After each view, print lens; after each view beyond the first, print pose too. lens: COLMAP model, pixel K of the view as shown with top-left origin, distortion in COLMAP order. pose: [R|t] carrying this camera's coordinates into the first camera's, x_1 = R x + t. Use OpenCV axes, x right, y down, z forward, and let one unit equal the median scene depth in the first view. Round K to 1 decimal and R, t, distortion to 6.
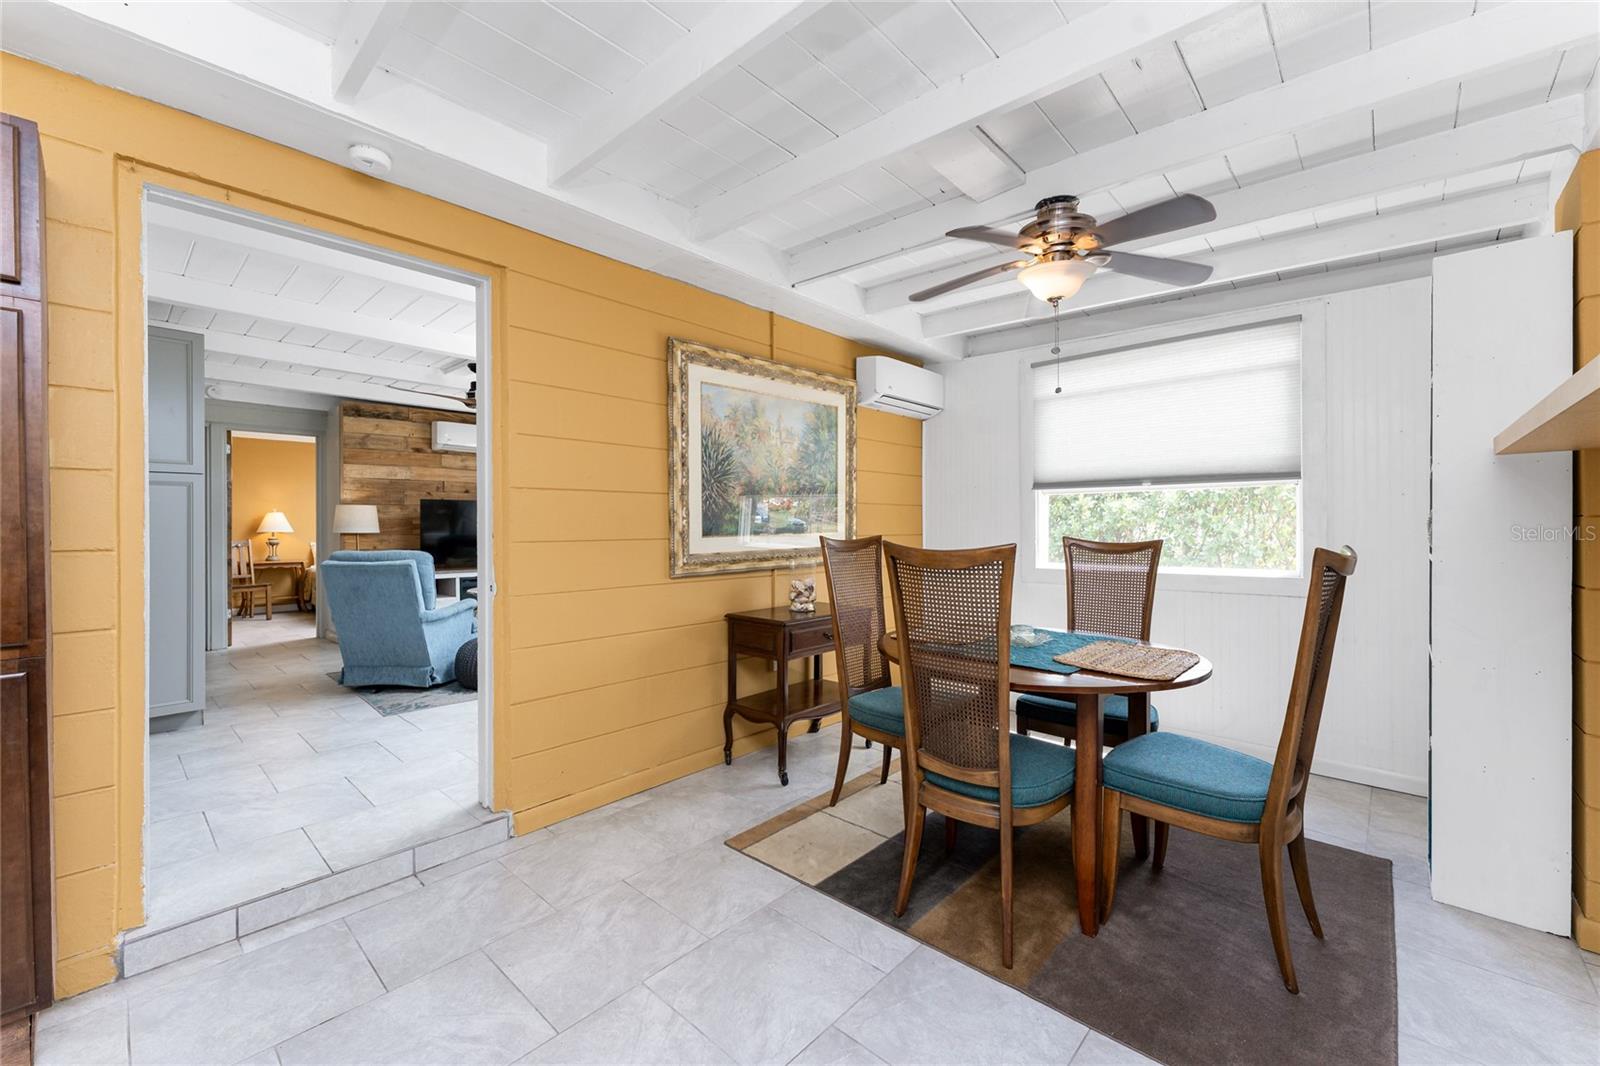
lens RADIAL K [[656.8, 0, 819.2], [0, 656.8, 529.6], [0, 0, 1]] dist [0.005734, -0.000180]
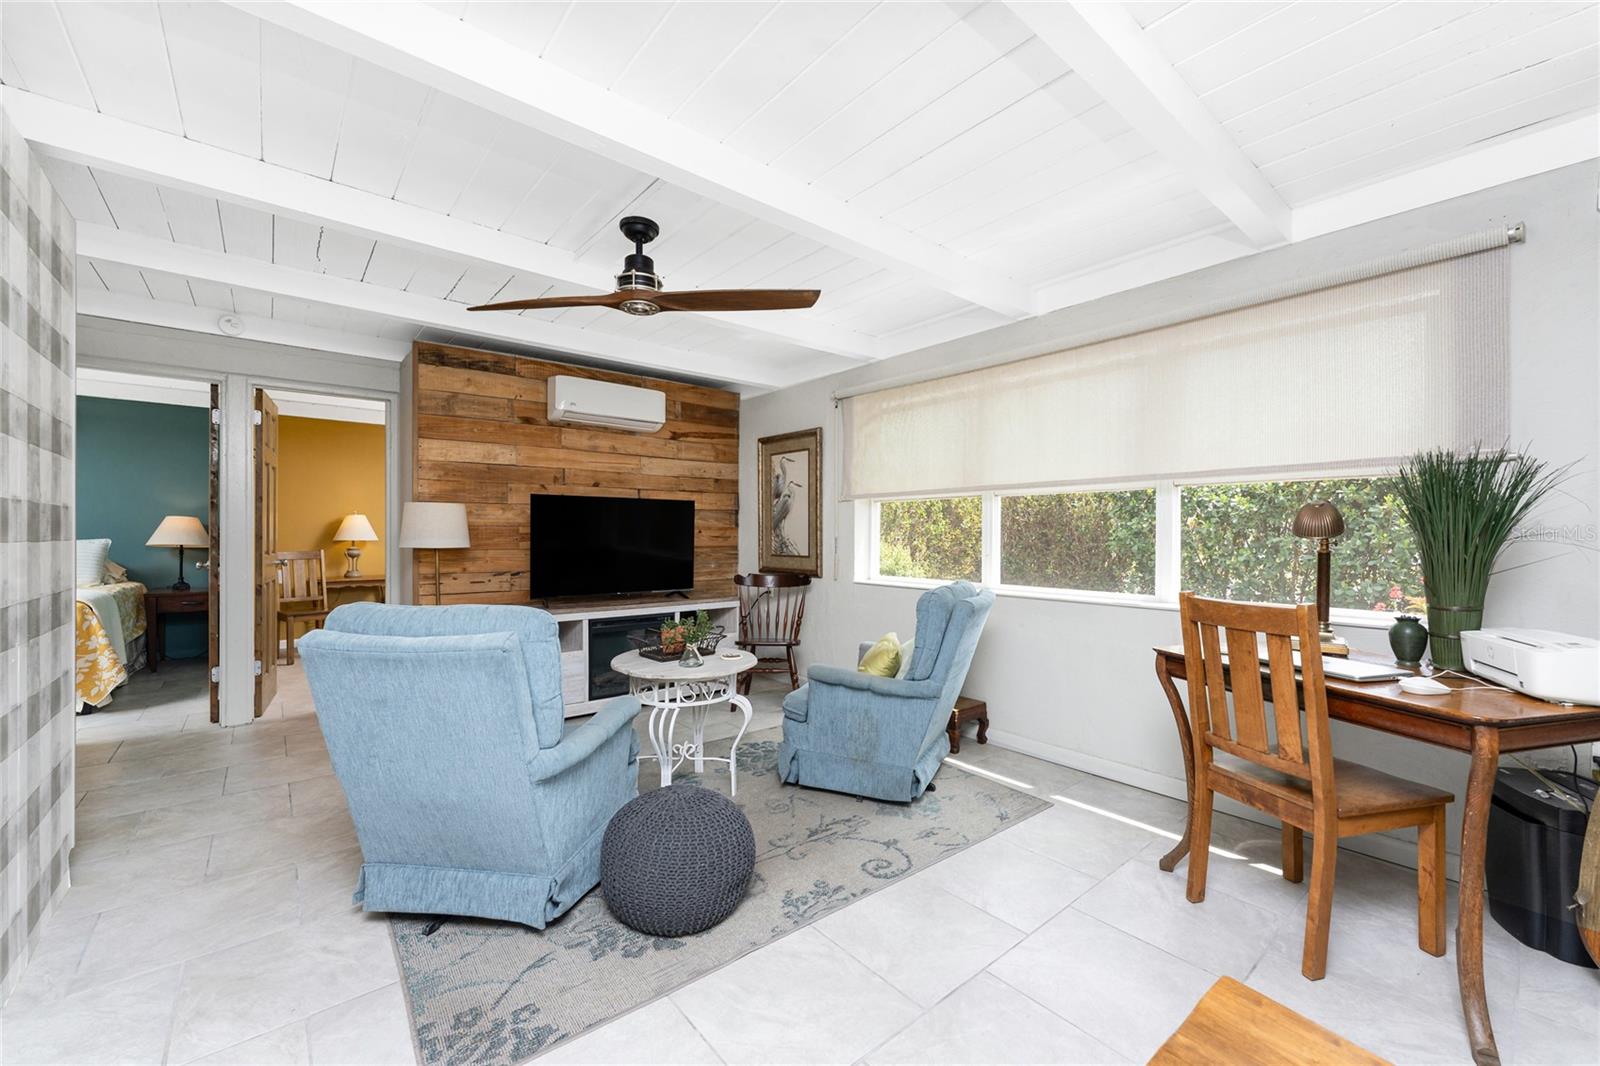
lens RADIAL K [[656.8, 0, 798.9], [0, 656.8, 530.3], [0, 0, 1]] dist [0.005734, -0.000180]
pose [[0.988353, 0.009098, -0.151904, -0.506367], [-0.010495, 0.999910, -0.008399, -0.018612], [0.151814, 0.009896, 0.988360, 0.826096]]
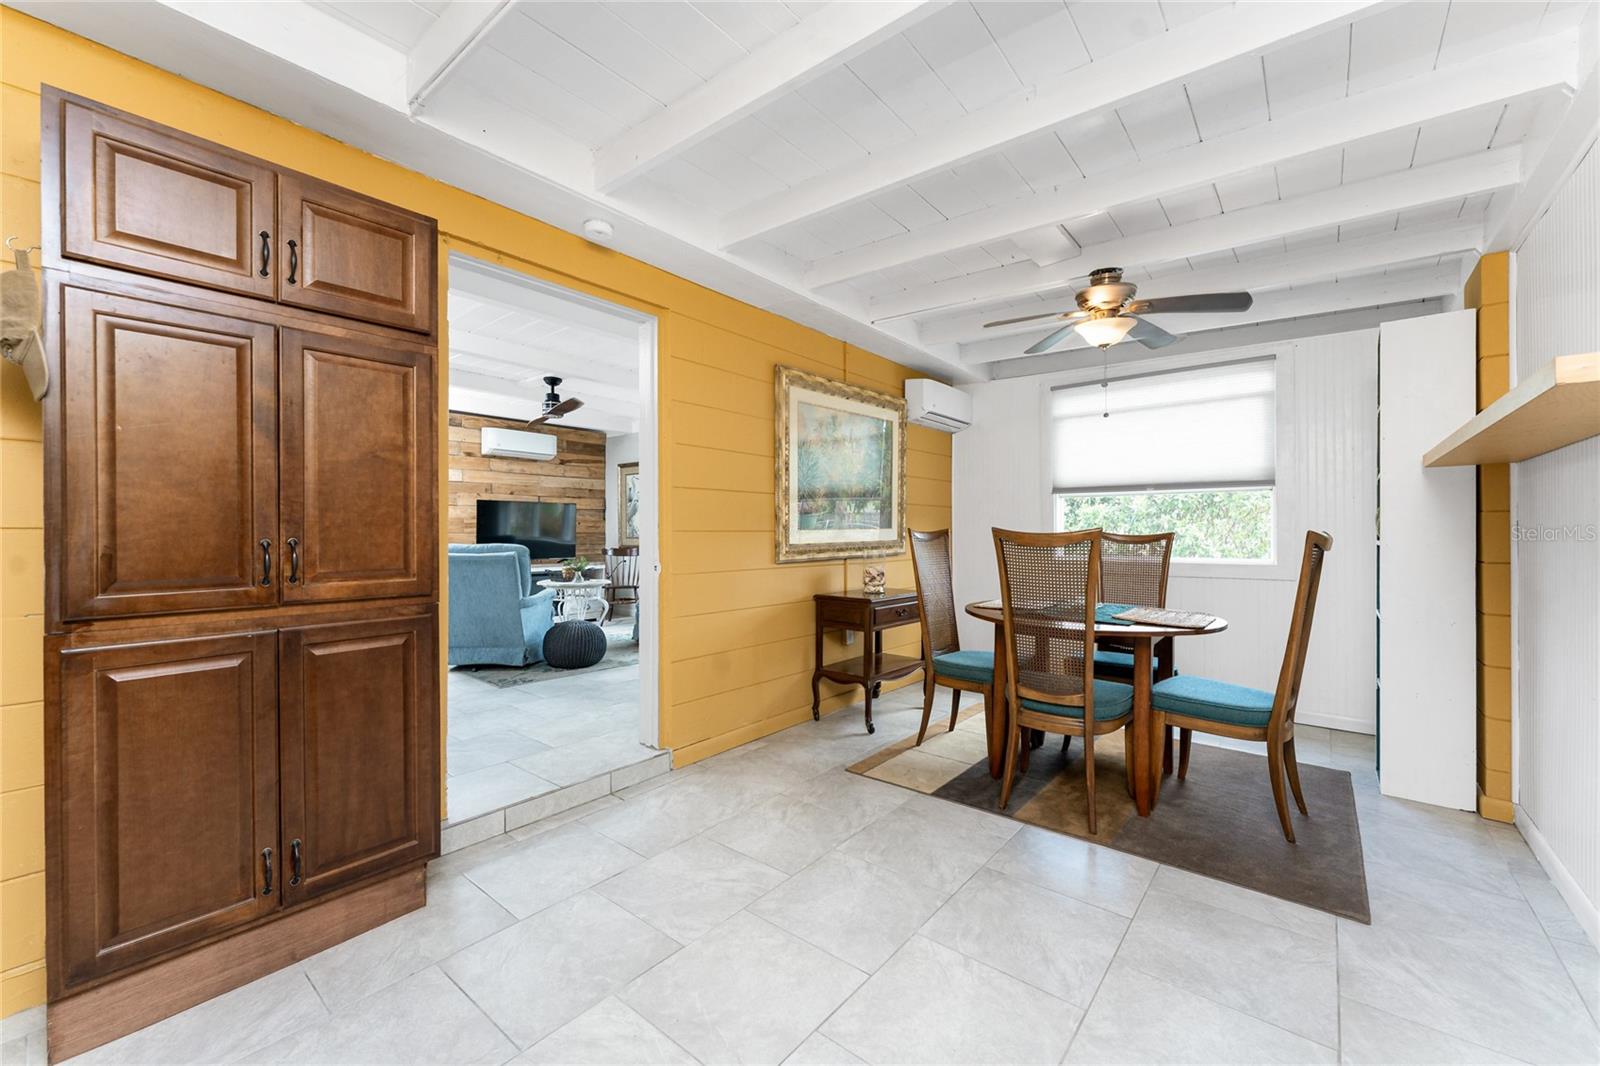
lens RADIAL K [[656.8, 0, 819.3], [0, 656.8, 531.6], [0, 0, 1]] dist [0.005734, -0.000180]
pose [[0.998235, 0.002897, 0.059324, -0.217543], [-0.002441, 0.999967, -0.007758, 0.024111], [-0.059344, 0.007600, 0.998209, -0.205321]]
